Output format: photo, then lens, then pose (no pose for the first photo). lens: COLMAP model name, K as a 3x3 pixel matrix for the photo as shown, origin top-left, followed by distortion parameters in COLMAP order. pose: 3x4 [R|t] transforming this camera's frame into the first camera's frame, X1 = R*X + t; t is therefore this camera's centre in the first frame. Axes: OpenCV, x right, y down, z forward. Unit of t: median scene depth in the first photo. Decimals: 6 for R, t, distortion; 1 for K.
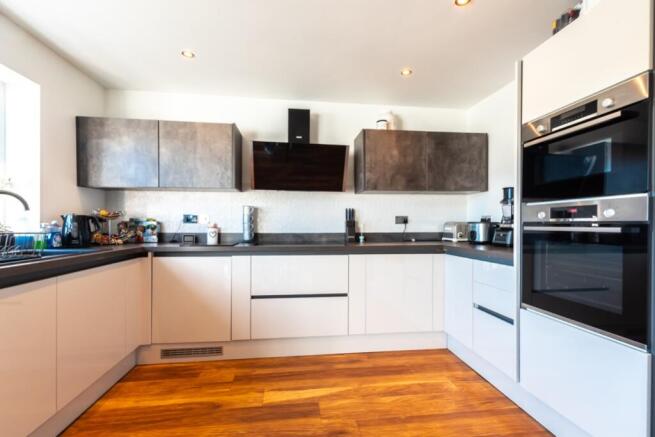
lens RADIAL K [[282.9, 0, 327.5], [0, 282.9, 223.9], [0, 0, 1]] dist [0.014651, -0.005730]
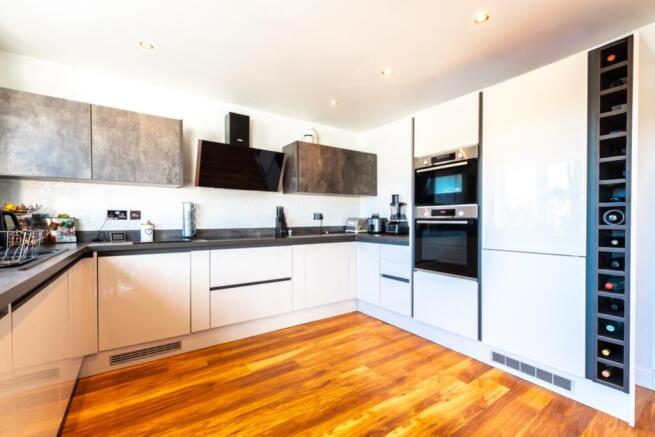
lens RADIAL K [[282.9, 0, 327.5], [0, 282.9, 223.9], [0, 0, 1]] dist [0.014651, -0.005730]
pose [[0.883144, -0.011077, 0.468971, -0.365669], [0.003818, 0.999858, 0.016427, -0.001875], [-0.469086, -0.012717, 0.883061, -0.137476]]
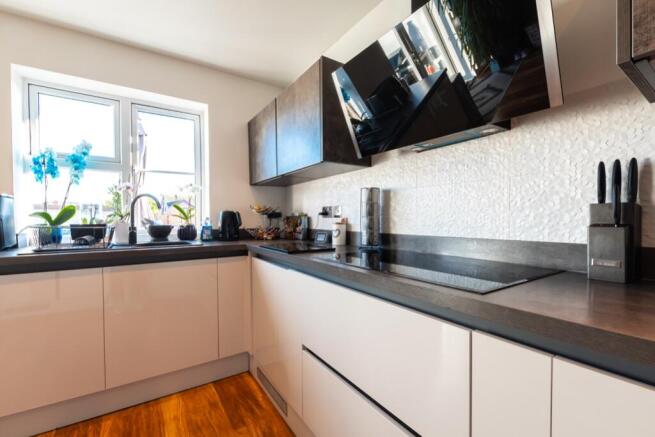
lens RADIAL K [[282.9, 0, 327.5], [0, 282.9, 223.9], [0, 0, 1]] dist [0.014651, -0.005730]
pose [[0.446242, 0.012292, -0.894828, 0.248651], [0.005043, 0.999855, 0.016250, 0.002123], [0.894898, -0.011764, 0.446115, 0.765448]]
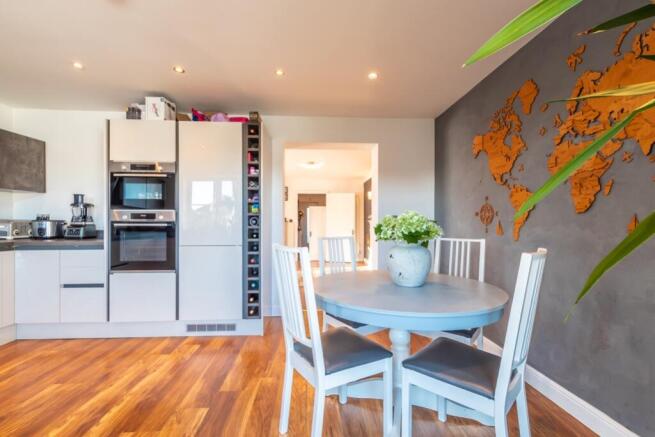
lens RADIAL K [[282.9, 0, 327.5], [0, 282.9, 223.9], [0, 0, 1]] dist [0.014651, -0.005730]
pose [[0.061072, -0.007191, 0.998107, -0.615109], [-0.003639, 0.999966, 0.007427, -0.004732], [-0.998127, -0.004085, 0.061044, -0.237212]]
